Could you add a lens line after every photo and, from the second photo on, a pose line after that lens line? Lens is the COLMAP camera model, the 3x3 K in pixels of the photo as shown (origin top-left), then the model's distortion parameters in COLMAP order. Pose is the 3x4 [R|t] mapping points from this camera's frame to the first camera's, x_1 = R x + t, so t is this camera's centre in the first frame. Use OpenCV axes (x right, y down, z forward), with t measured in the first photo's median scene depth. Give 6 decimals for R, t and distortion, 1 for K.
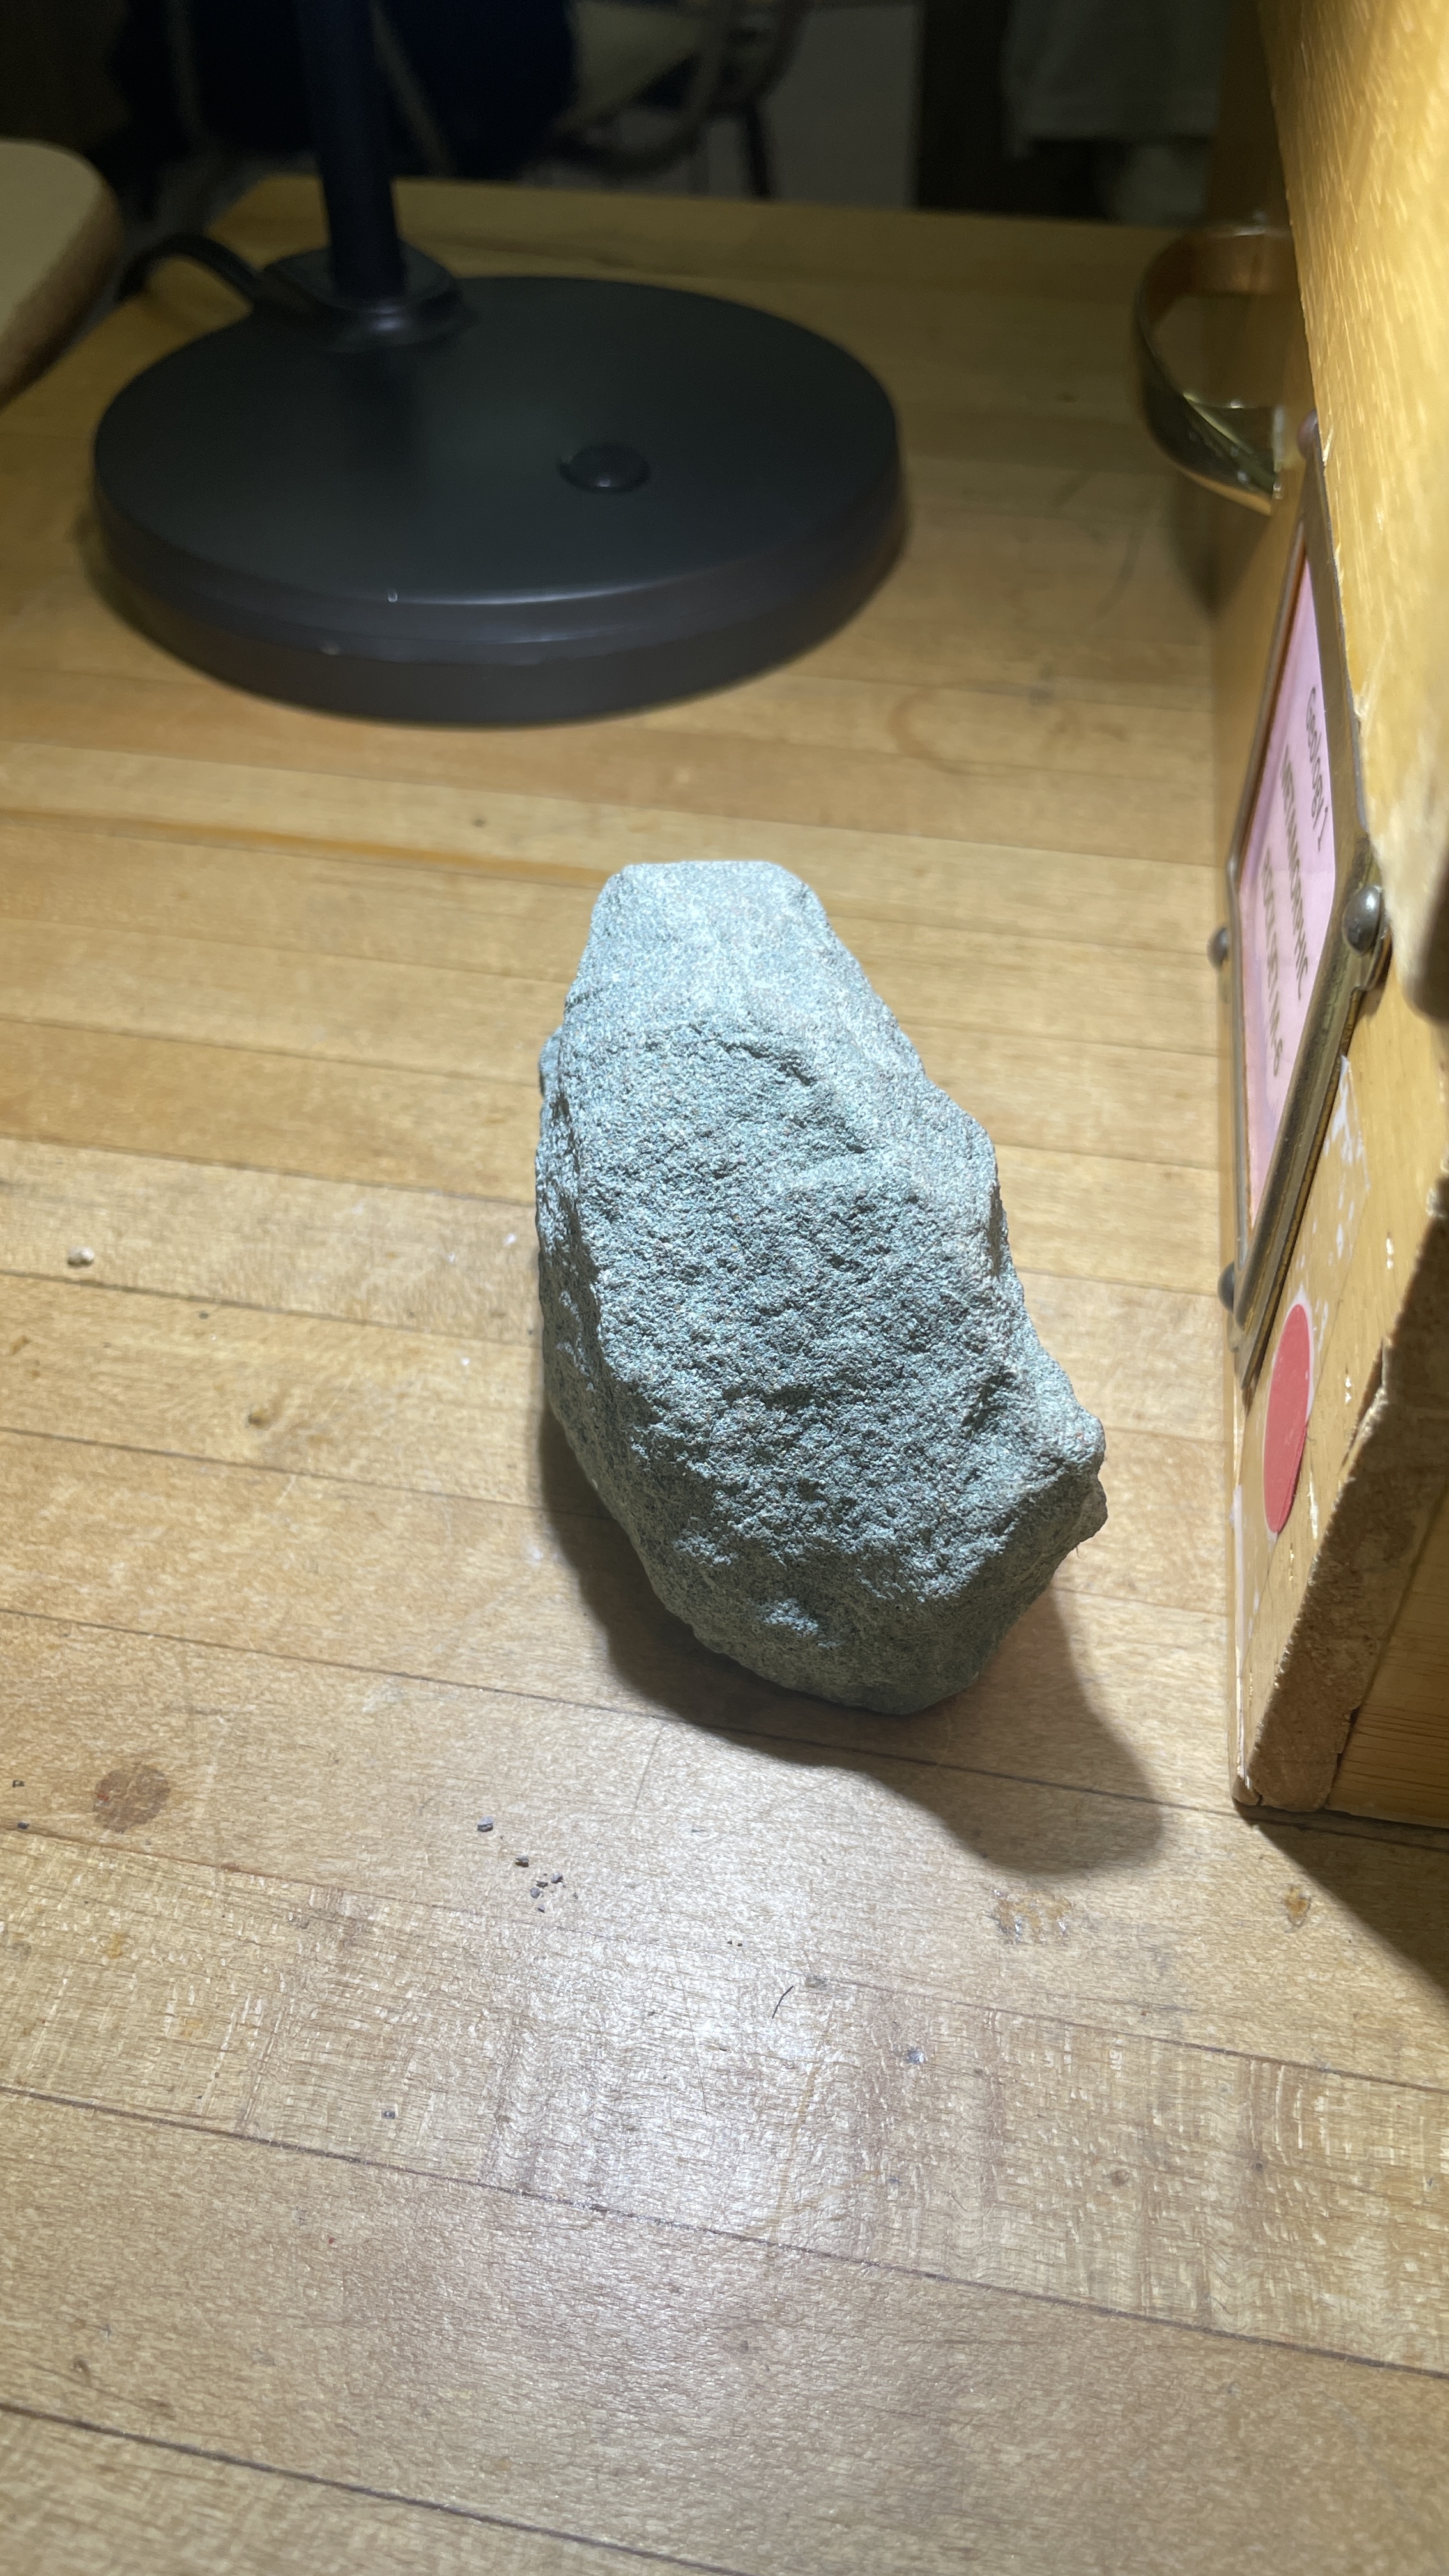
lens RADIAL K [[2048.4, 0, 738.6], [0, 2048.4, 1304.6], [0, 0, 1]] dist [0.055580, -0.123495]
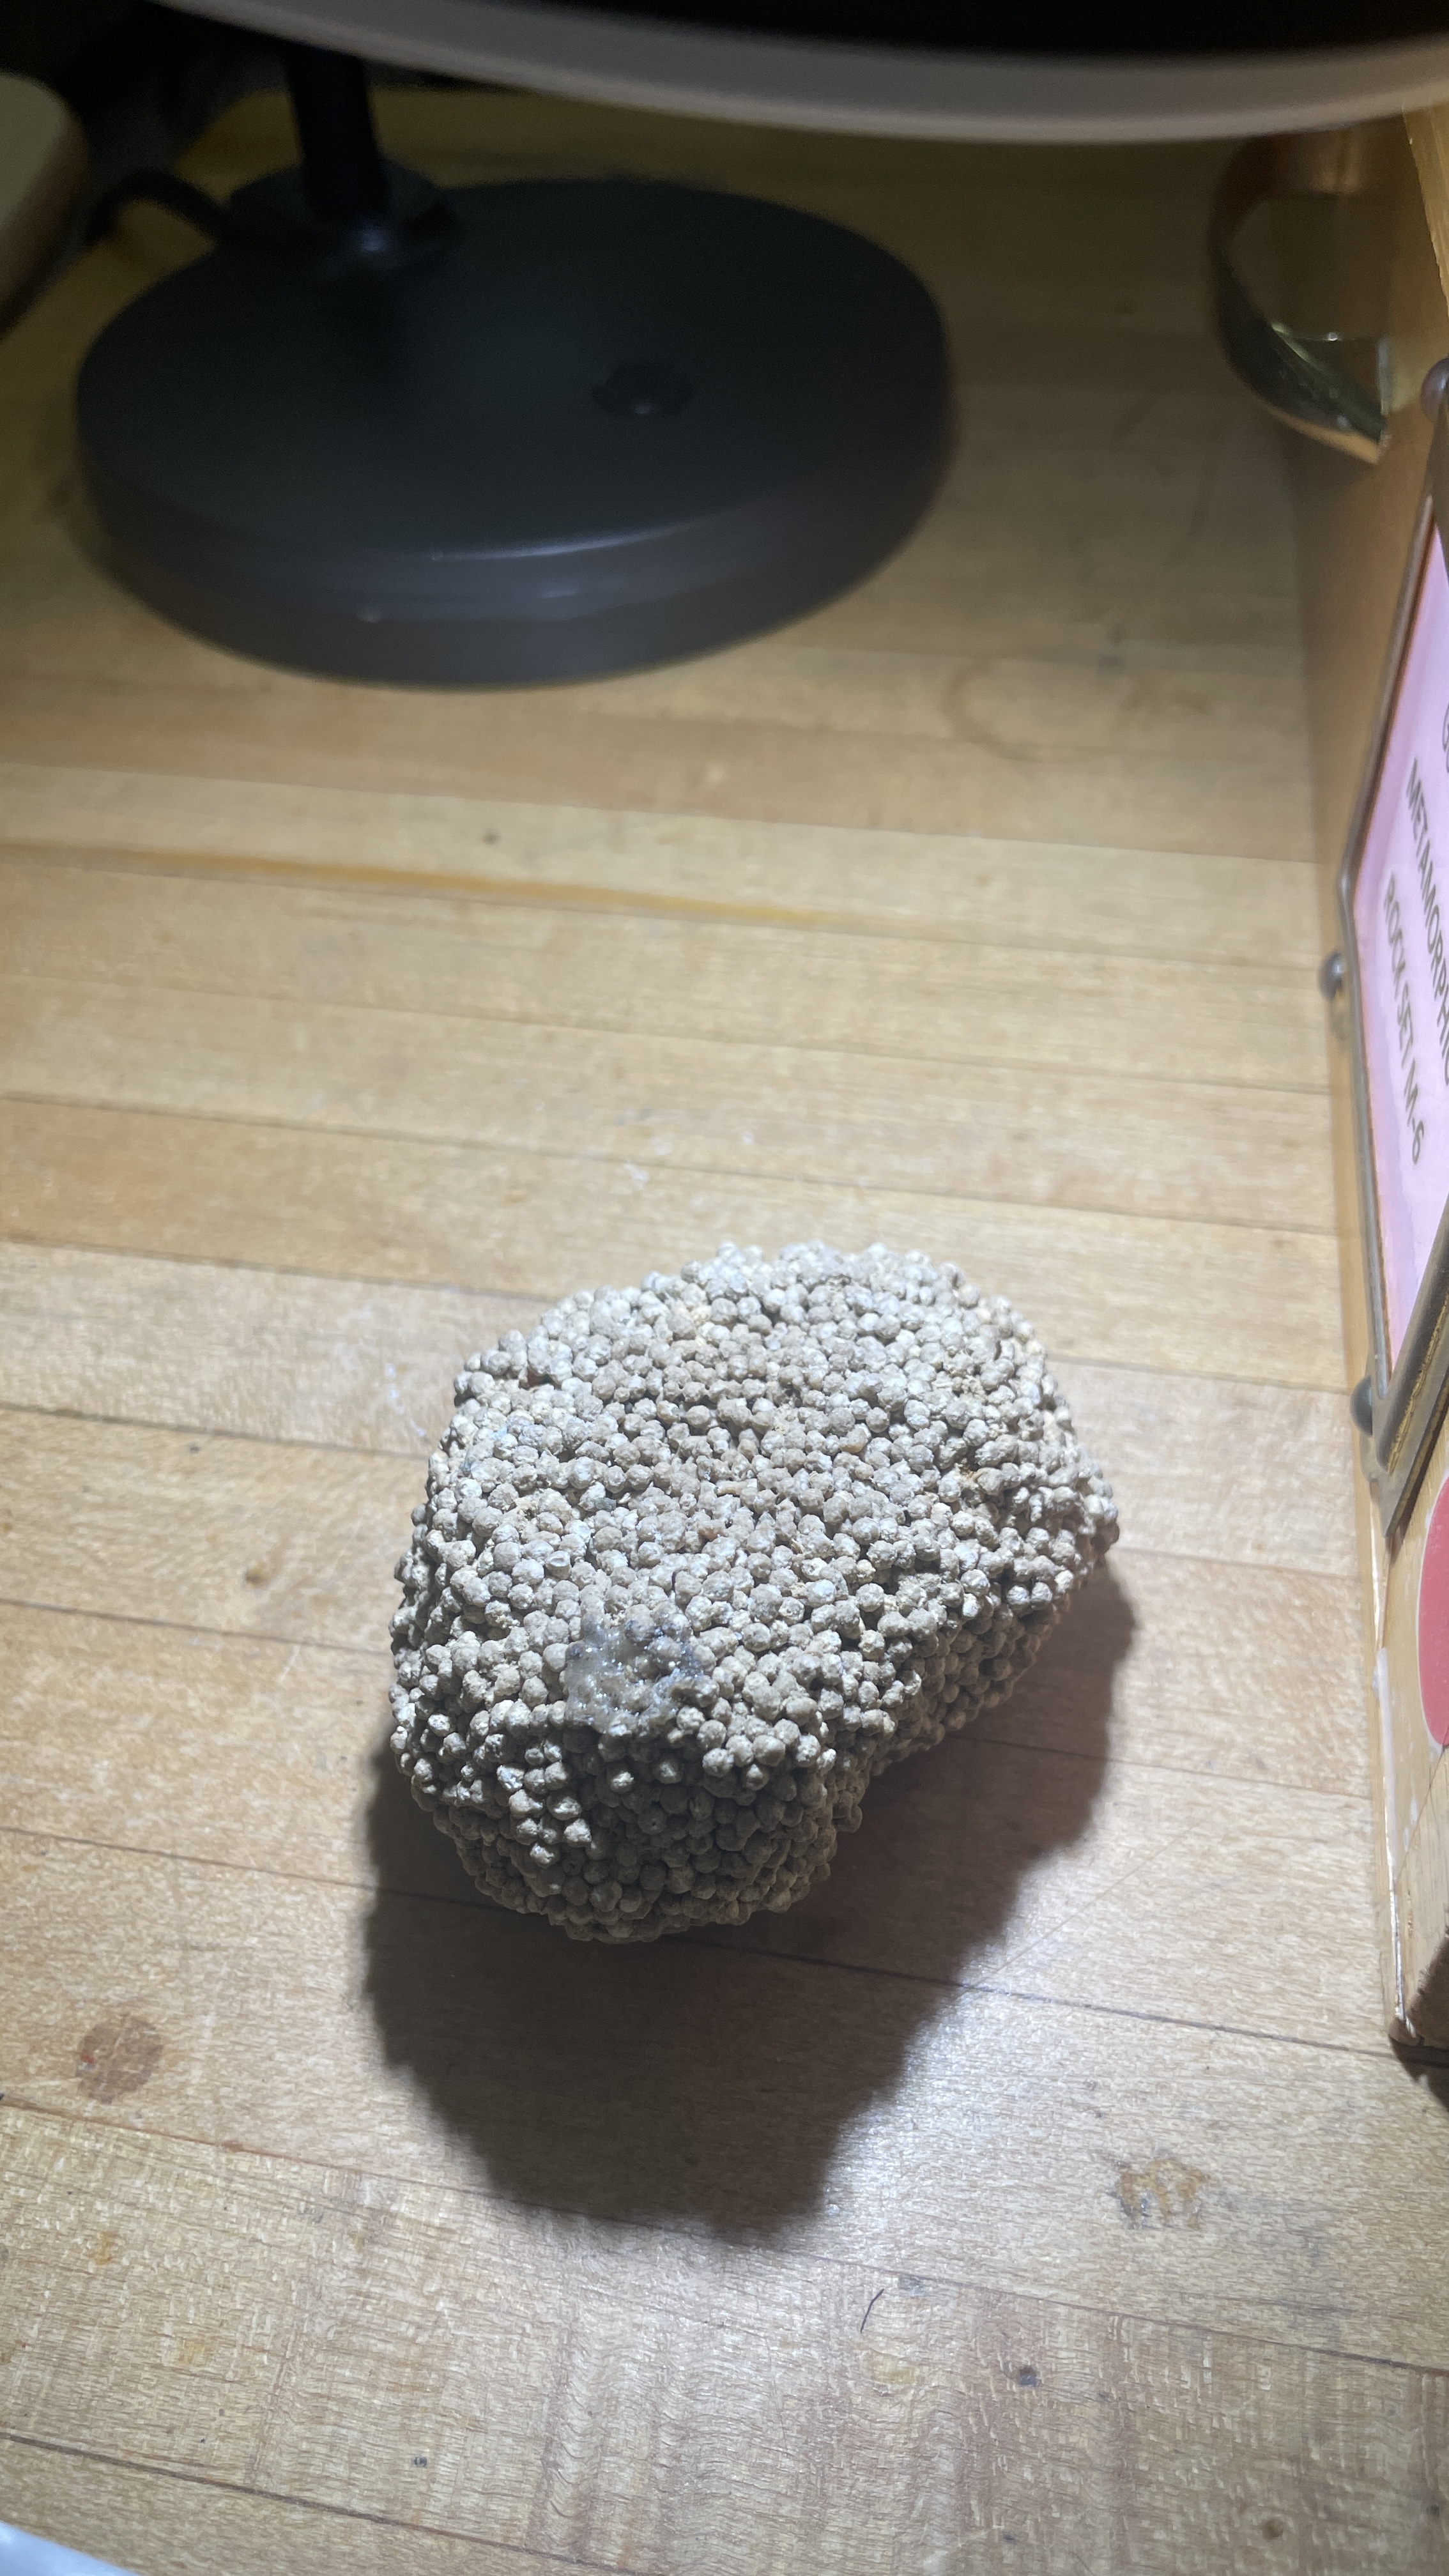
lens RADIAL K [[2048.4, 0, 738.9], [0, 2048.4, 1304.4], [0, 0, 1]] dist [0.055580, -0.123495]
pose [[0.999204, -0.029472, -0.026875, 0.001049], [0.030782, 0.998290, 0.049705, -0.101910], [0.025364, -0.050492, 0.998402, 0.131585]]
